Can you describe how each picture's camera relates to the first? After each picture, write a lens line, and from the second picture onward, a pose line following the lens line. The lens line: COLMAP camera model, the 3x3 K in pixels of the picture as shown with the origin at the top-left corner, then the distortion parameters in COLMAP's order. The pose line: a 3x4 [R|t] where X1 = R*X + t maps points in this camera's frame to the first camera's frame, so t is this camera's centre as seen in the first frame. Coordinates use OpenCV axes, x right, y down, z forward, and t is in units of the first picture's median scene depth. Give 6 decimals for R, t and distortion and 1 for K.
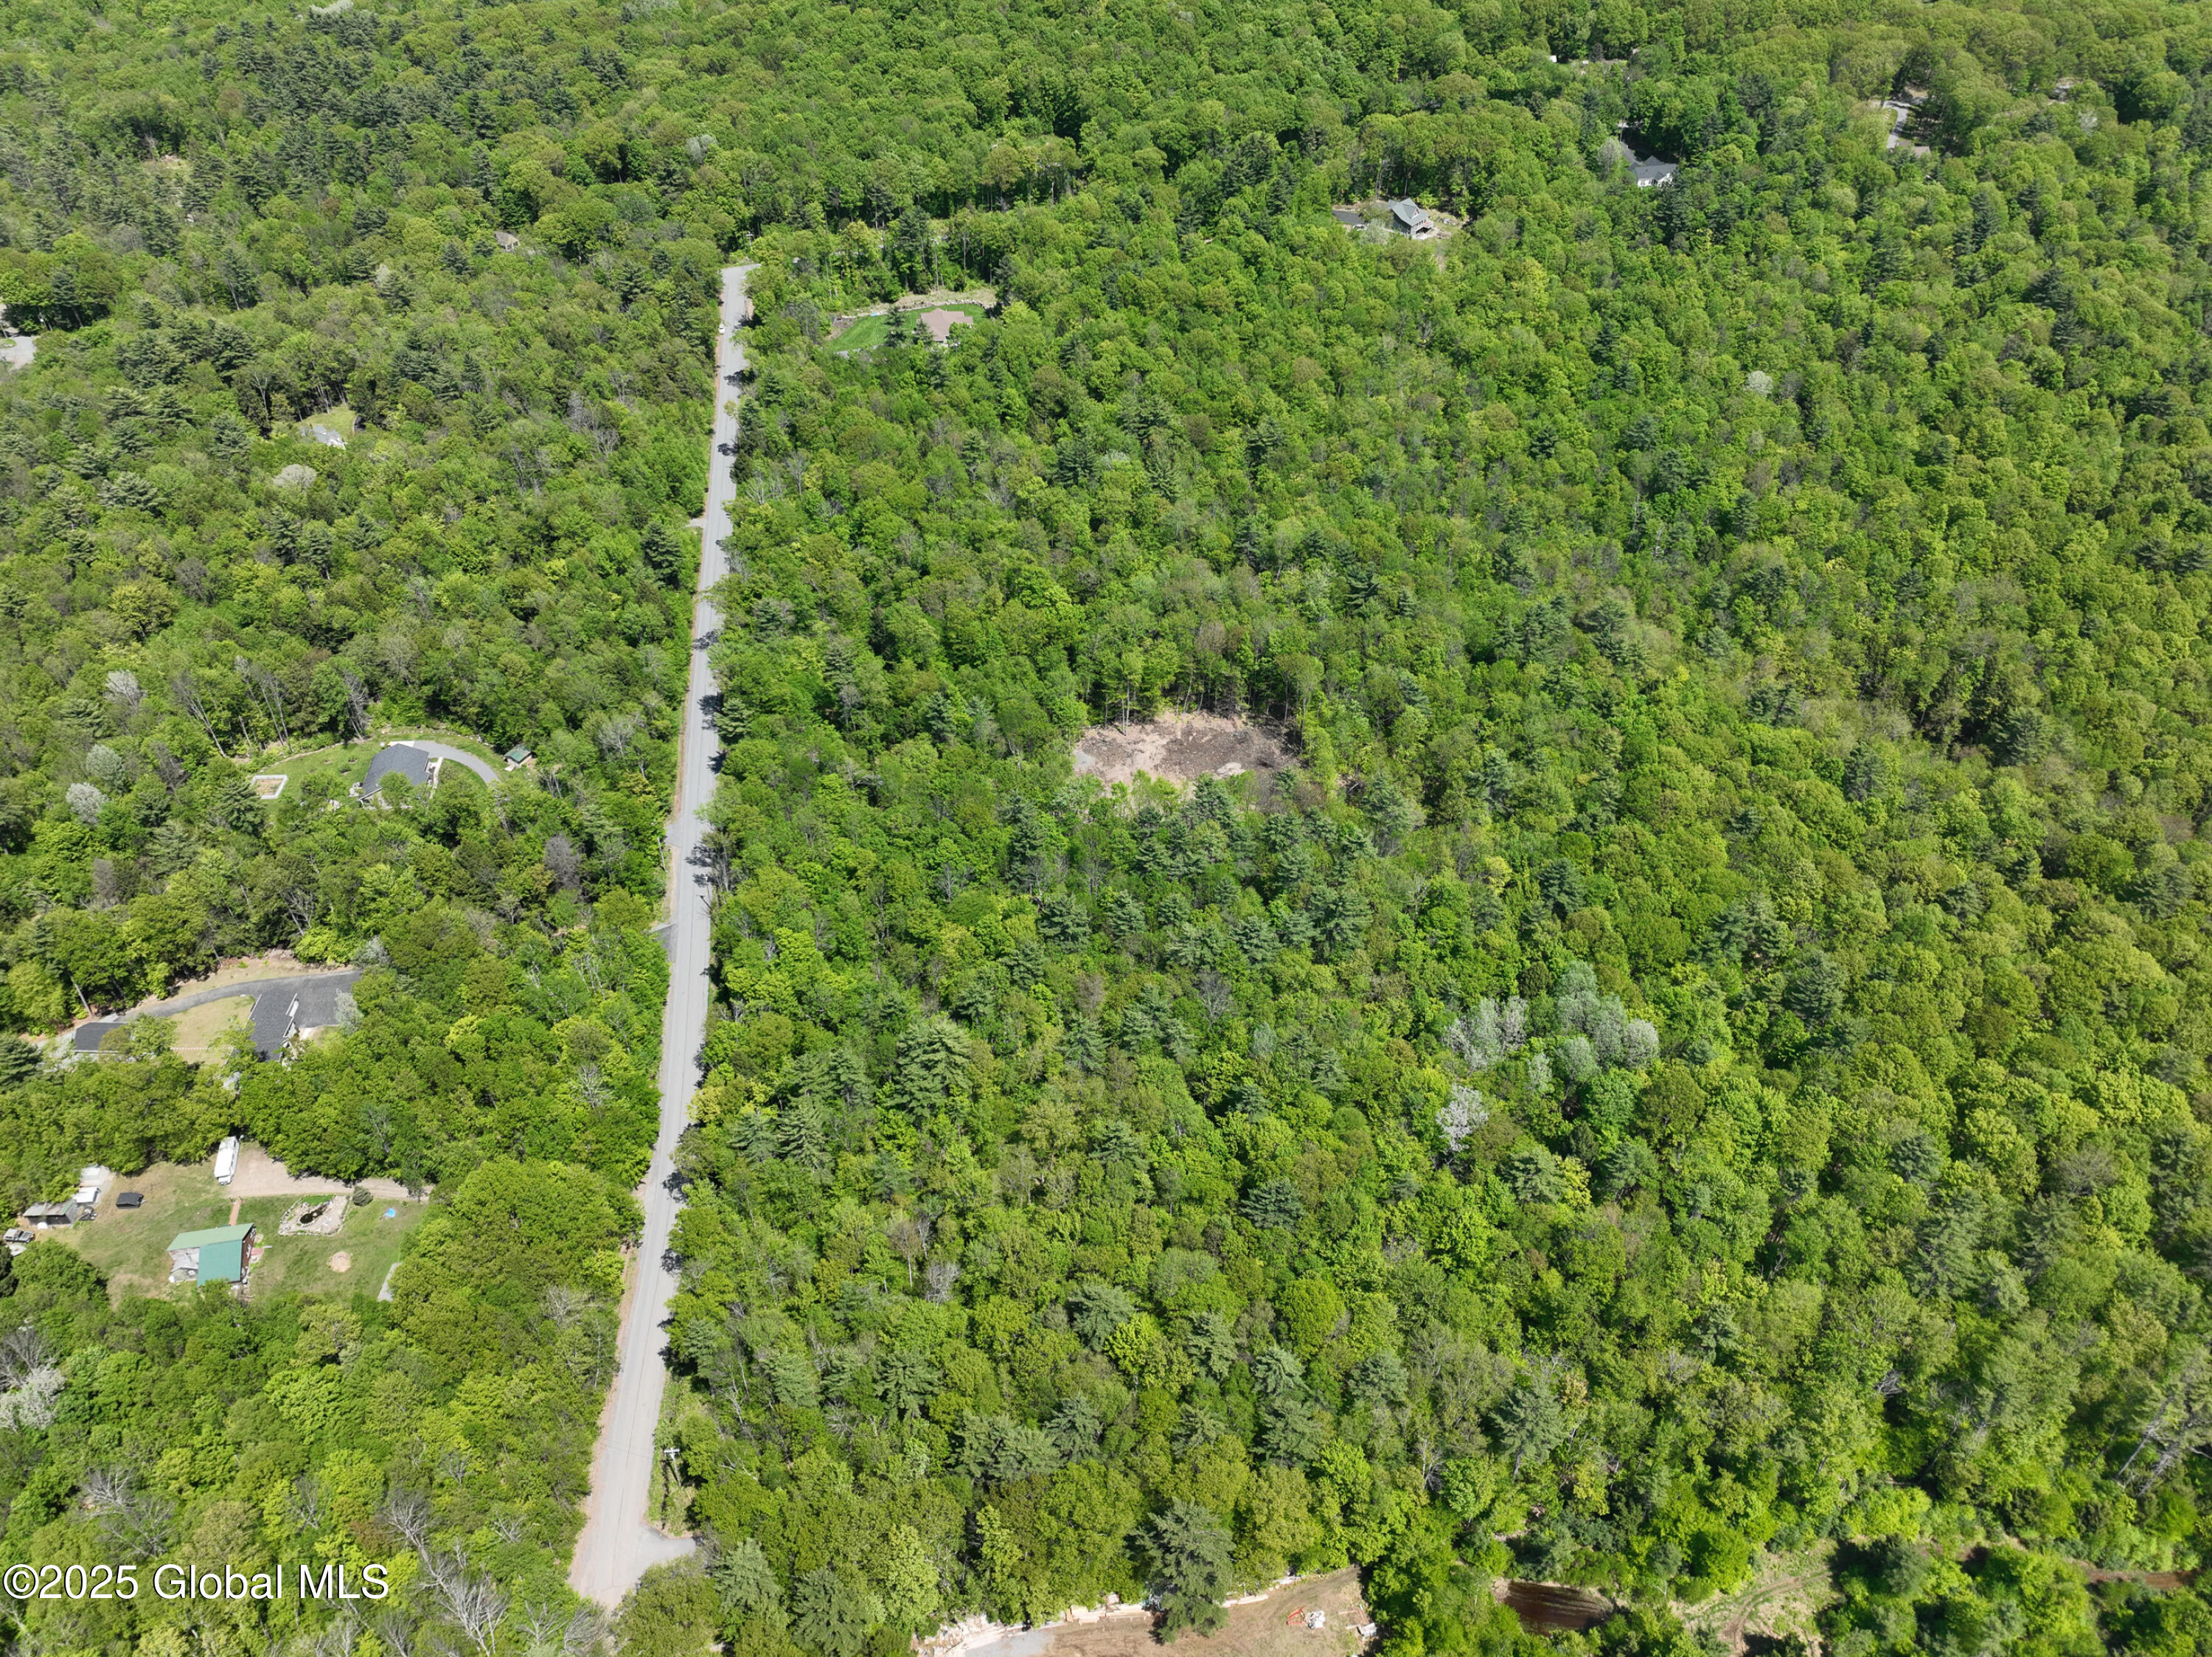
lens RADIAL K [[1671.2, 0, 1125.4], [0, 1671.2, 811.0], [0, 0, 1]] dist [-0.004699, 0.016324]
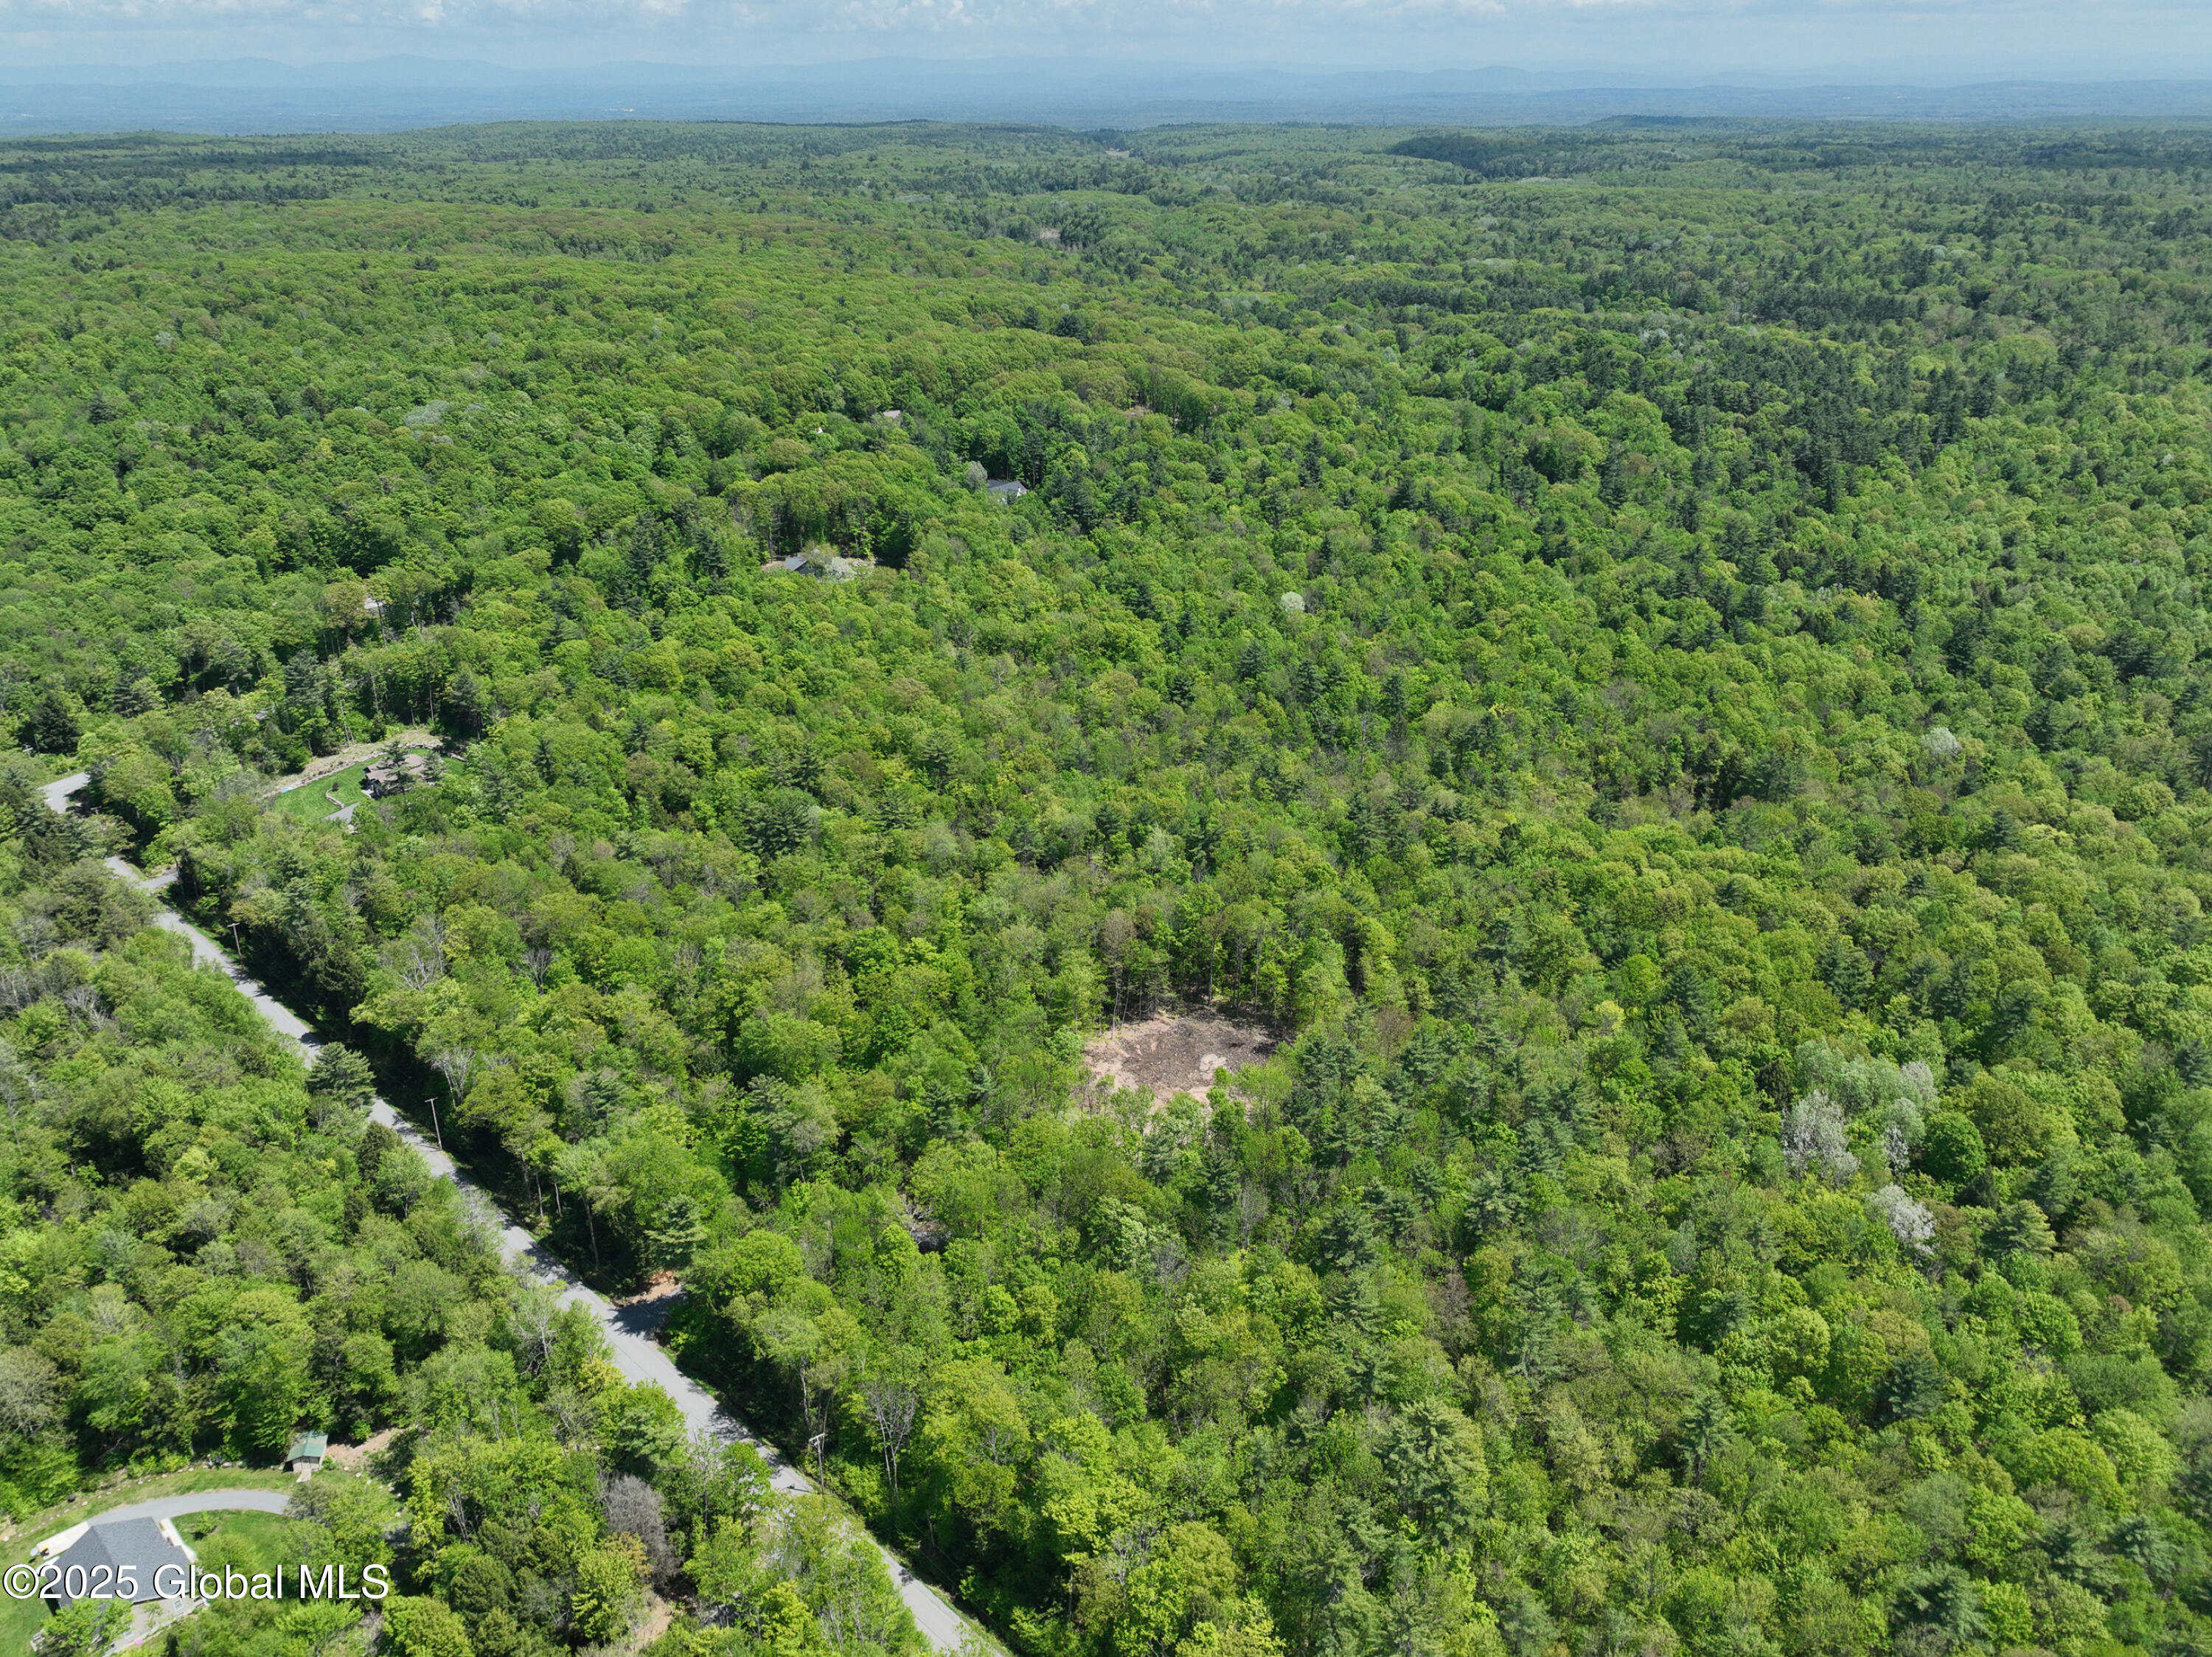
lens RADIAL K [[1671.2, 0, 1111.9], [0, 1671.2, 818.7], [0, 0, 1]] dist [-0.004699, 0.016324]
pose [[0.785842, -0.262685, 0.559866, -0.444847], [0.404641, 0.903023, -0.144274, -0.037807], [-0.467673, 0.339921, 0.815926, 0.327698]]
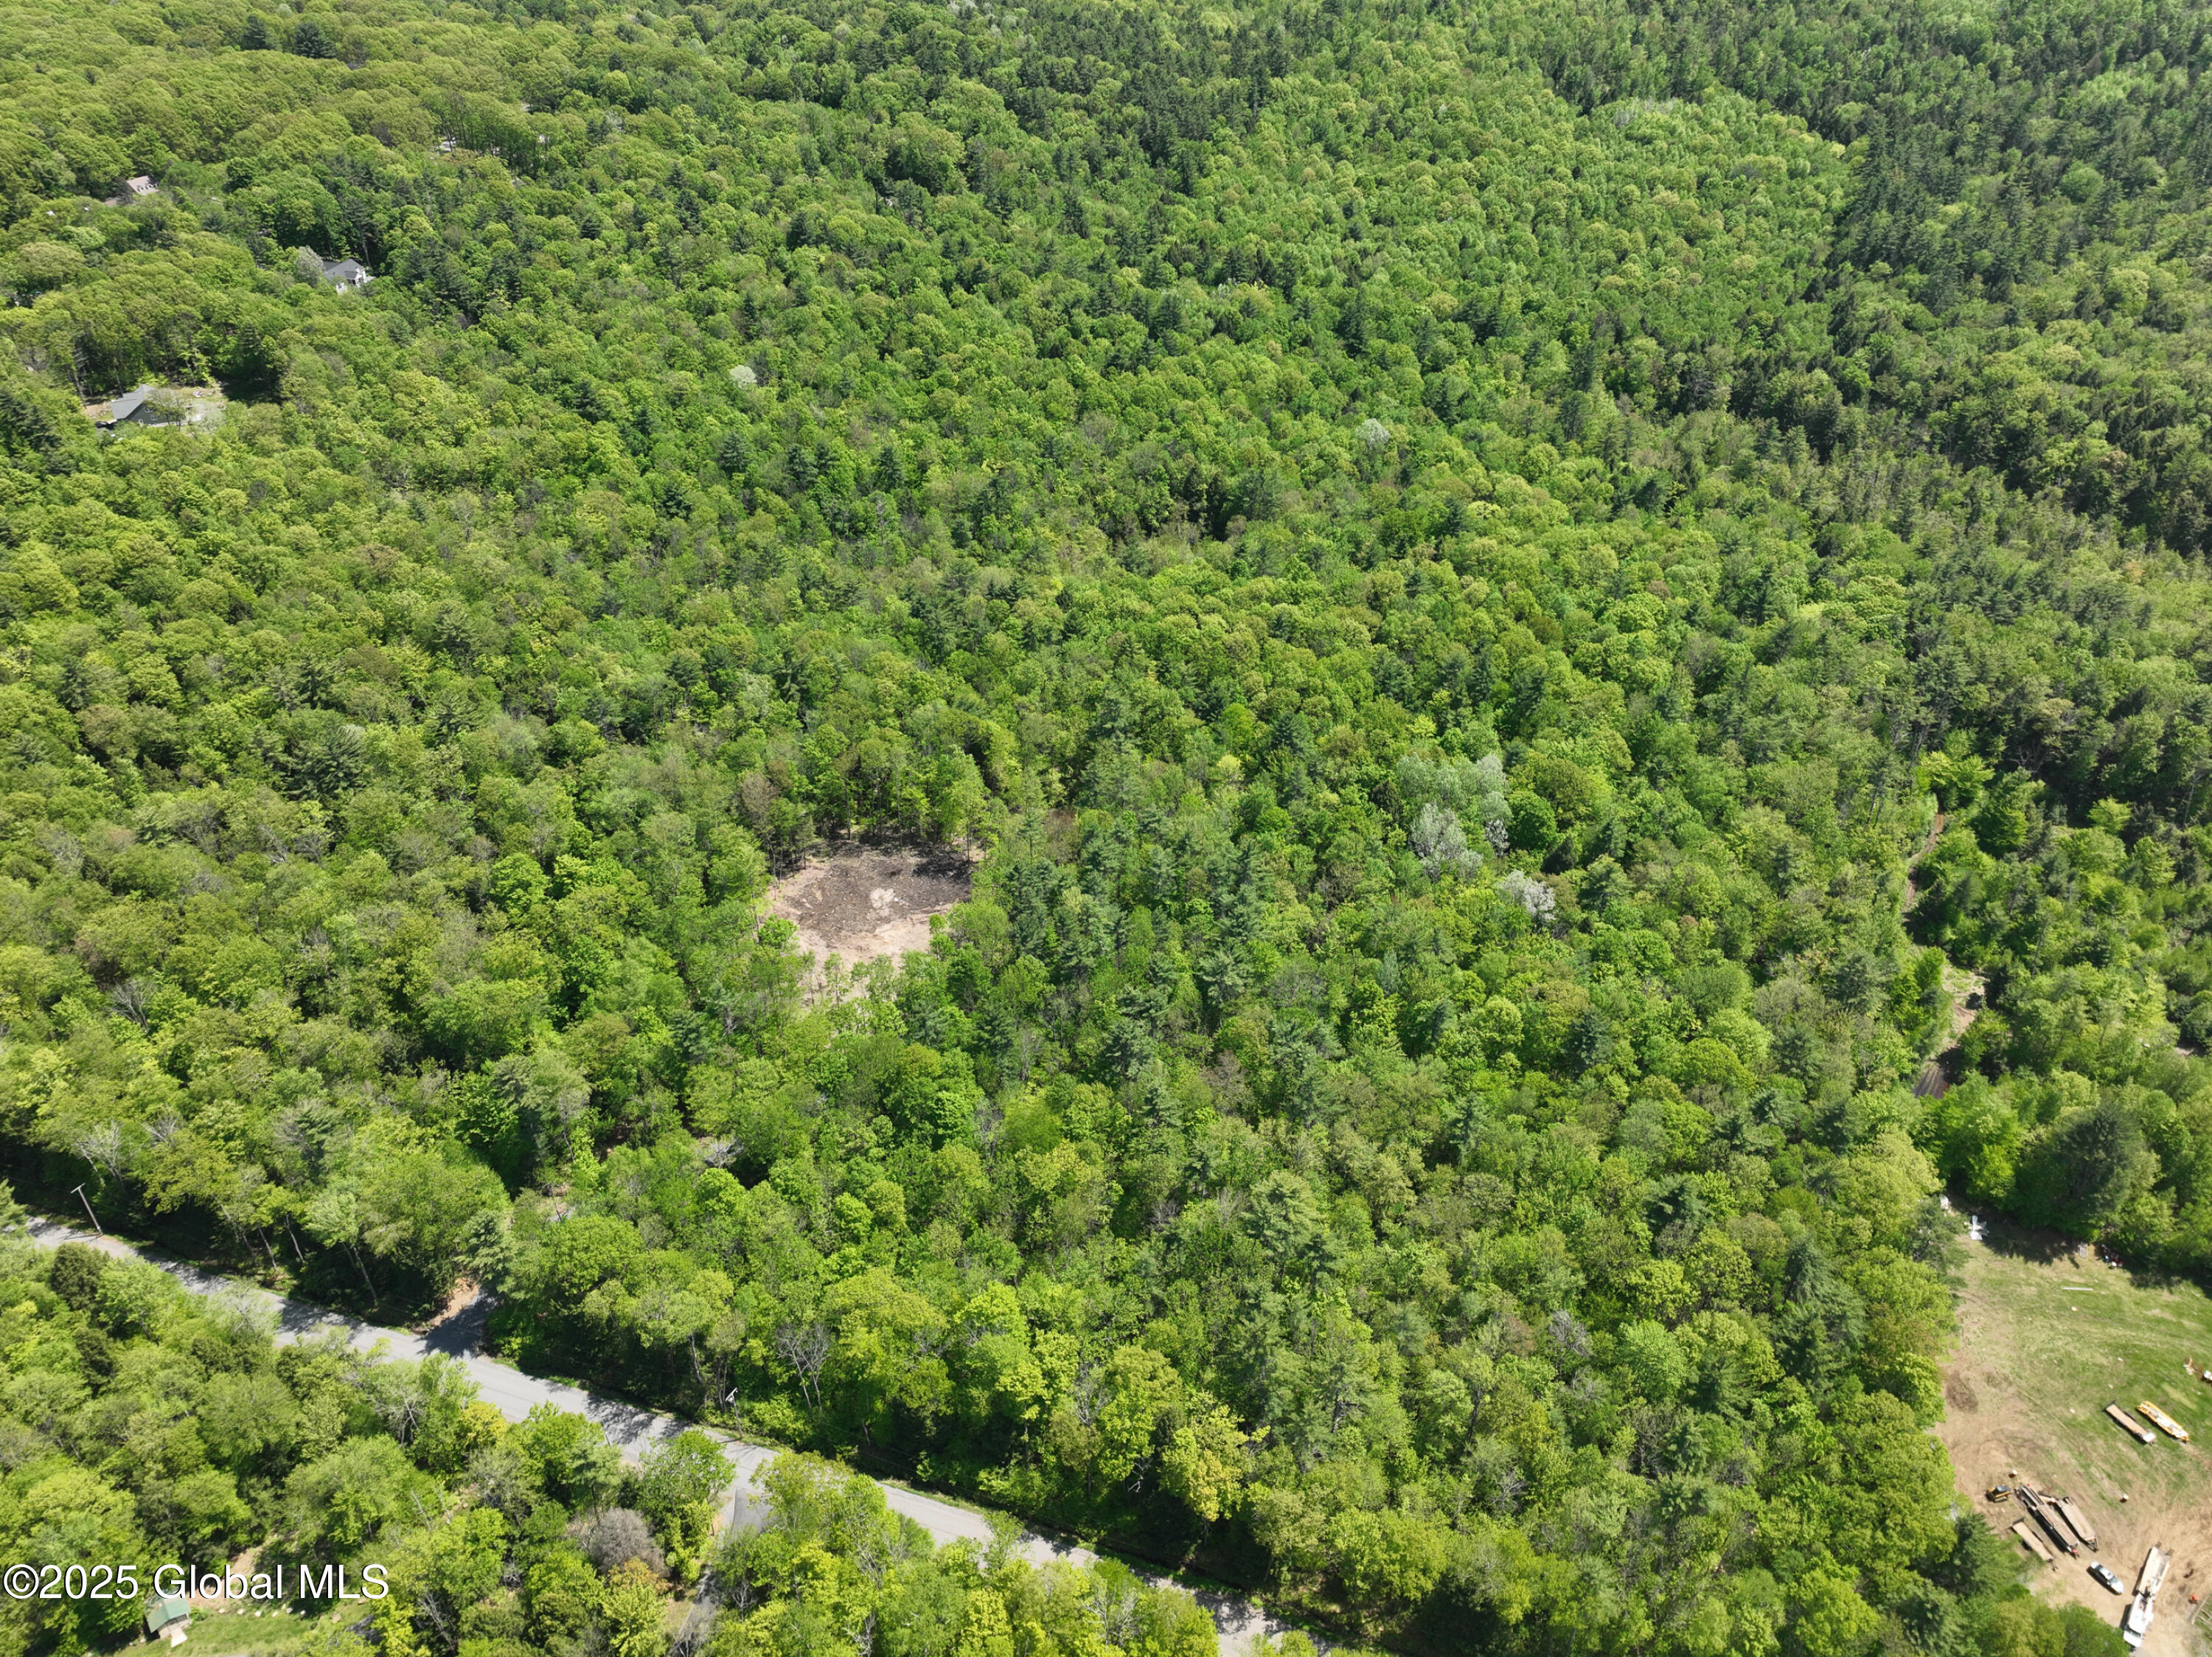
lens RADIAL K [[1671.2, 0, 1112.3], [0, 1671.2, 838.1], [0, 0, 1]] dist [-0.004699, 0.016324]
pose [[0.435921, -0.533127, 0.725085, -0.527759], [0.574397, 0.785046, 0.231886, -0.193698], [-0.692850, 0.315402, 0.648445, 0.386713]]
